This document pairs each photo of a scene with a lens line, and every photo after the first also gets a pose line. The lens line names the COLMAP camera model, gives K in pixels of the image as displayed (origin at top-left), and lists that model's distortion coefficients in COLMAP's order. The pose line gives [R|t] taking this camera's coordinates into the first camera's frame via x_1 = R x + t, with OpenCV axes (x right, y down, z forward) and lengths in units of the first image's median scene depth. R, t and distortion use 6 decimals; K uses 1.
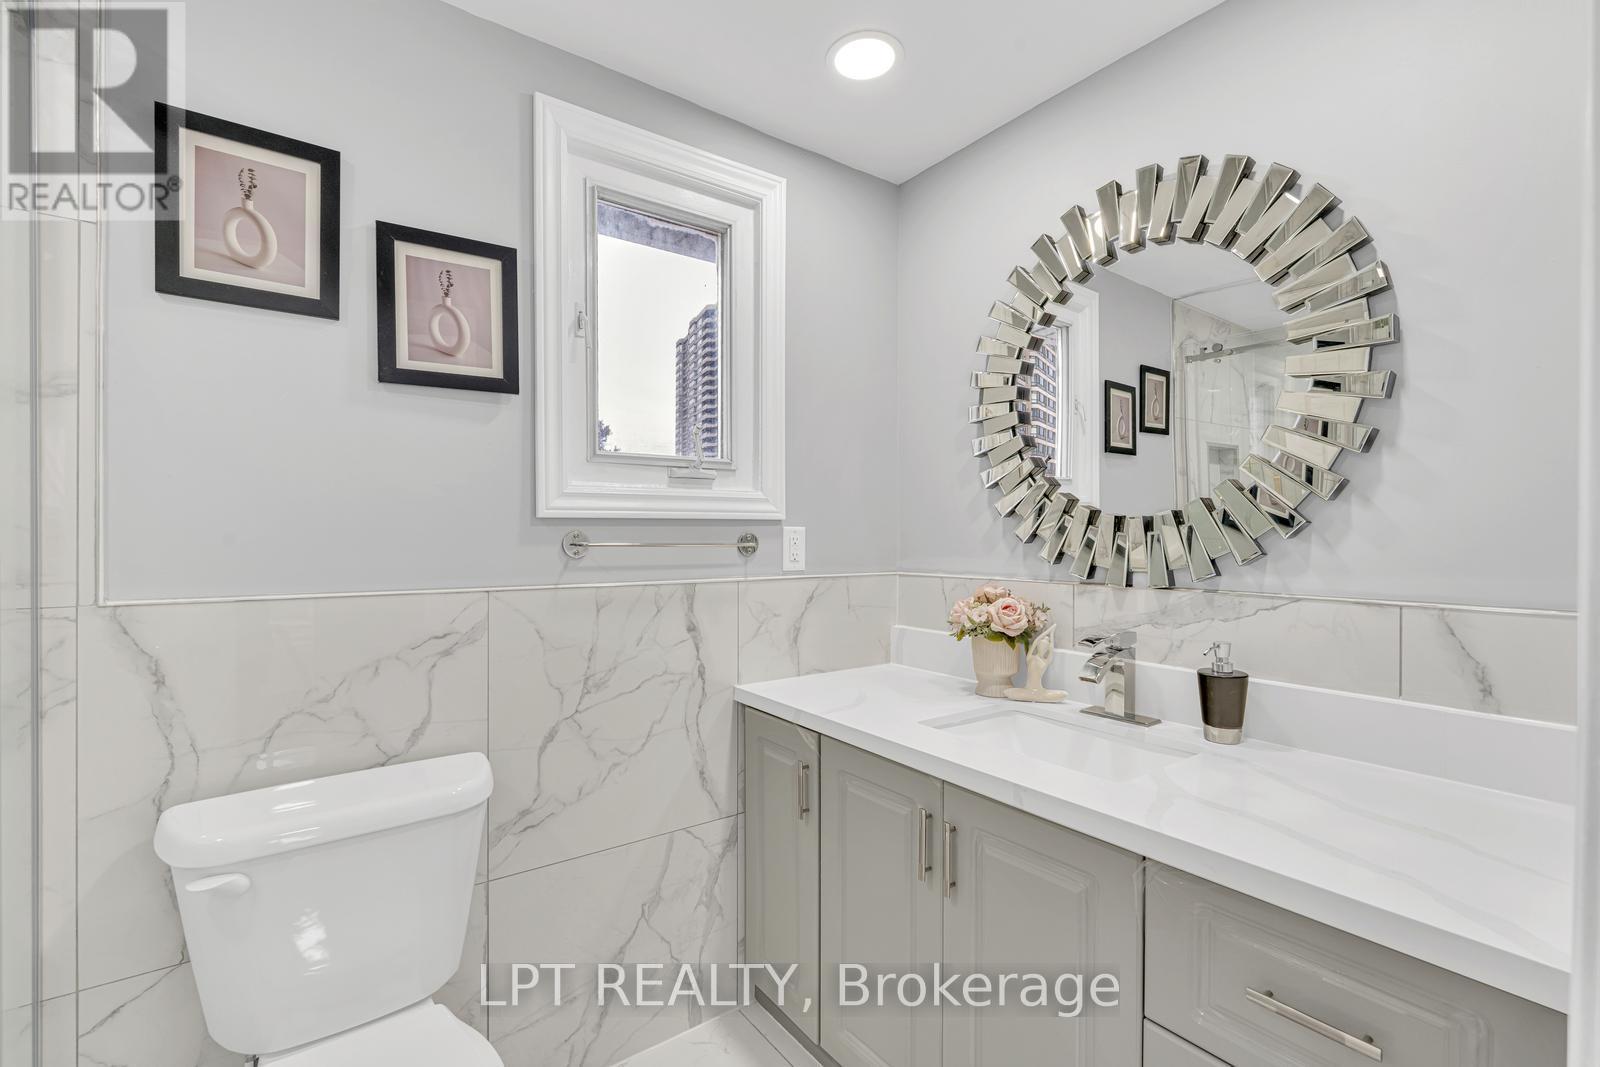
lens RADIAL K [[704.5, 0, 799.0], [0, 704.5, 539.8], [0, 0, 1]] dist [-0.005390, 0.000667]
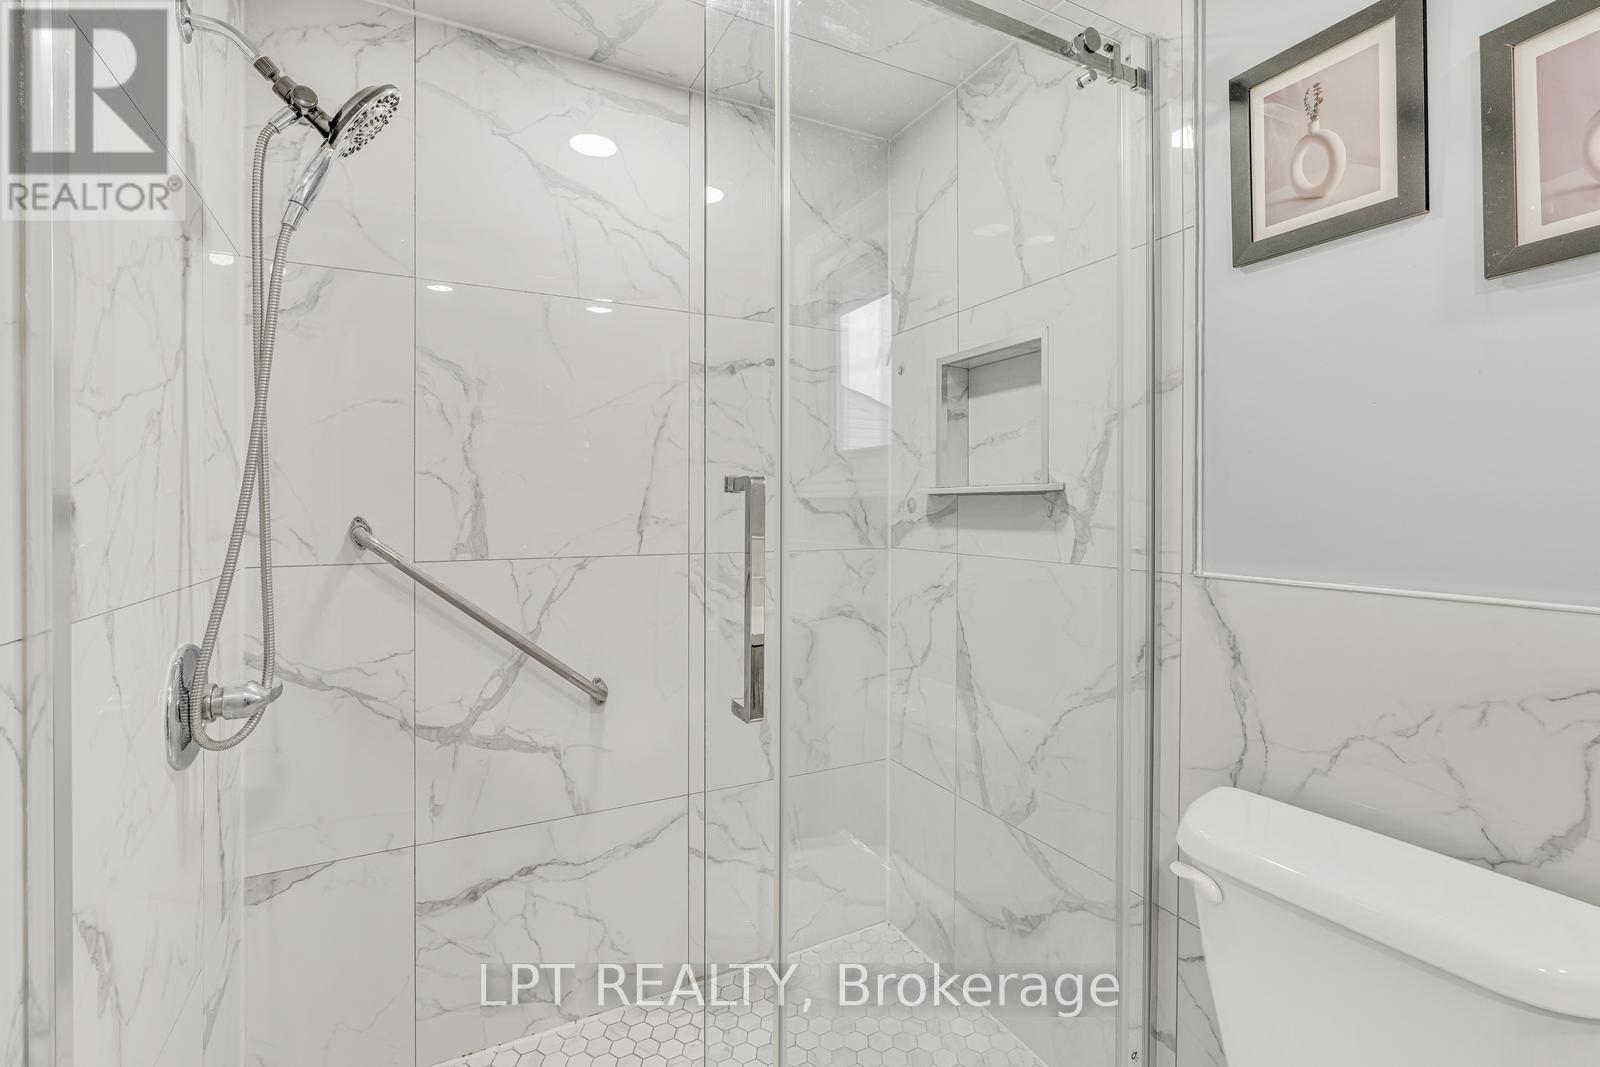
lens RADIAL K [[713.4, 0, 792.0], [0, 713.4, 507.9], [0, 0, 1]] dist [-0.006680, 0.000689]
pose [[-0.165965, -0.002105, -0.986129, 0.139395], [-0.008334, 0.999965, -0.000732, -0.003262], [0.986096, 0.008097, -0.165976, 0.403776]]
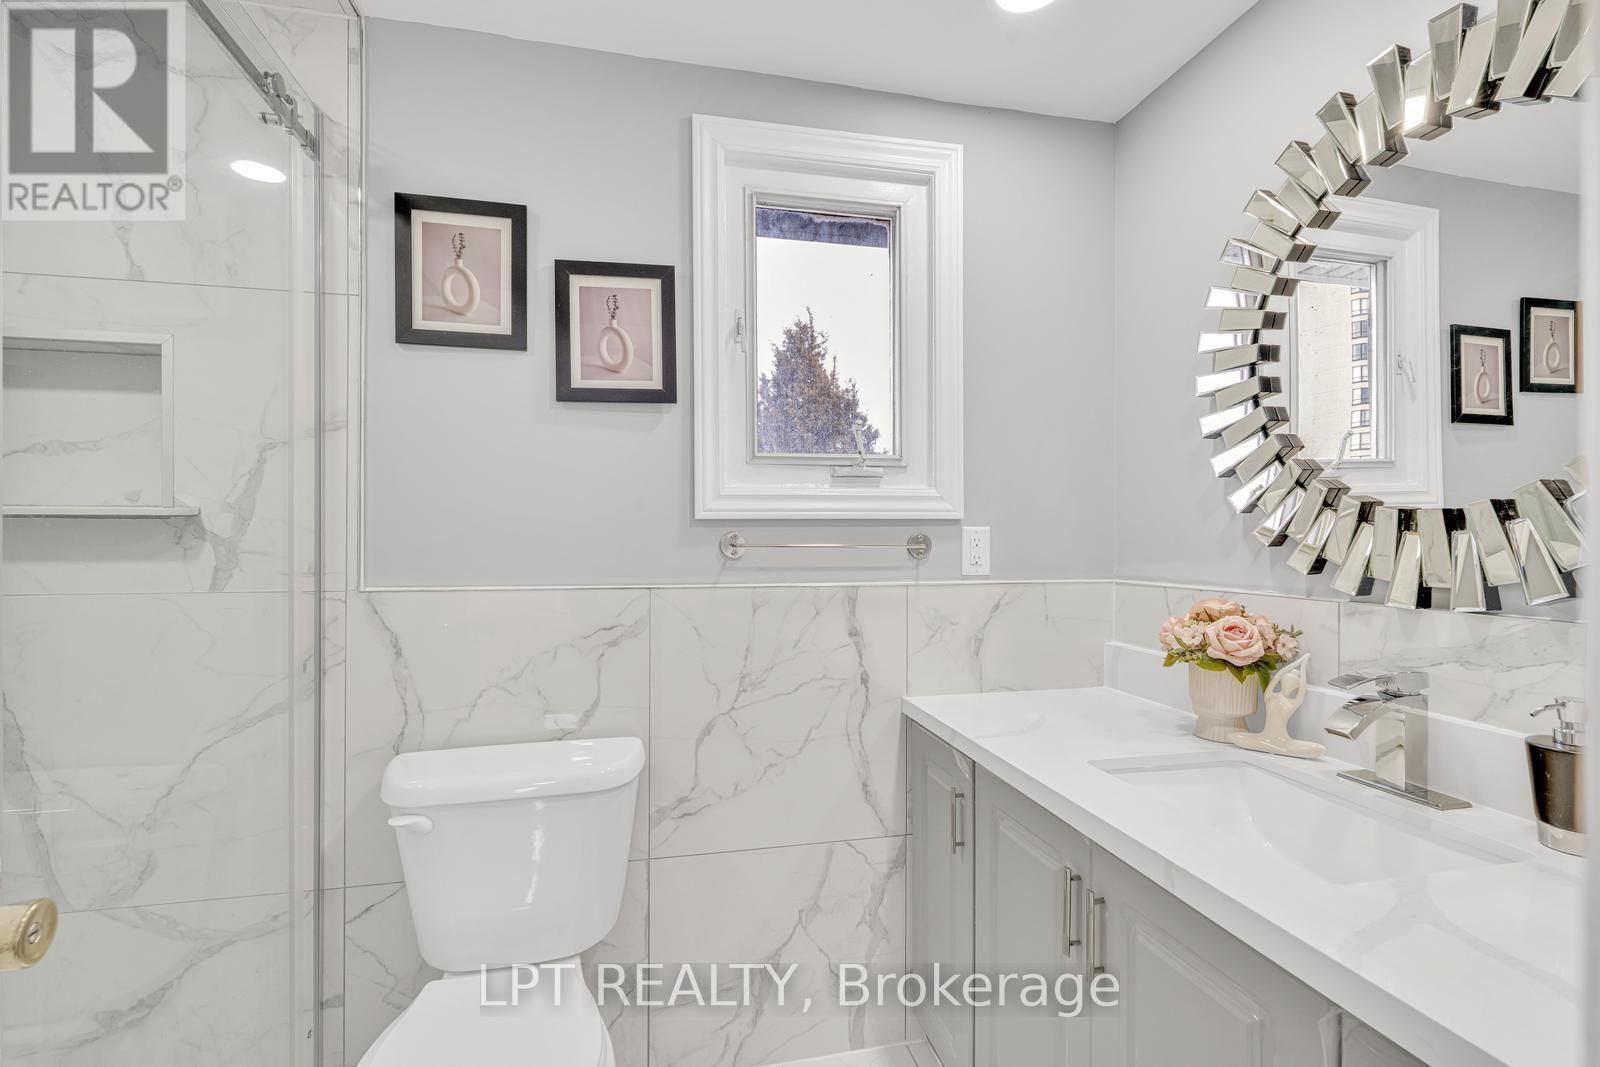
lens RADIAL K [[704.5, 0, 801.7], [0, 704.5, 537.5], [0, 0, 1]] dist [-0.005390, 0.000667]
pose [[0.915322, 0.000265, -0.402724, 0.189911], [-0.002107, 0.999989, -0.004132, -0.000463], [0.402718, 0.004631, 0.915312, 0.102564]]
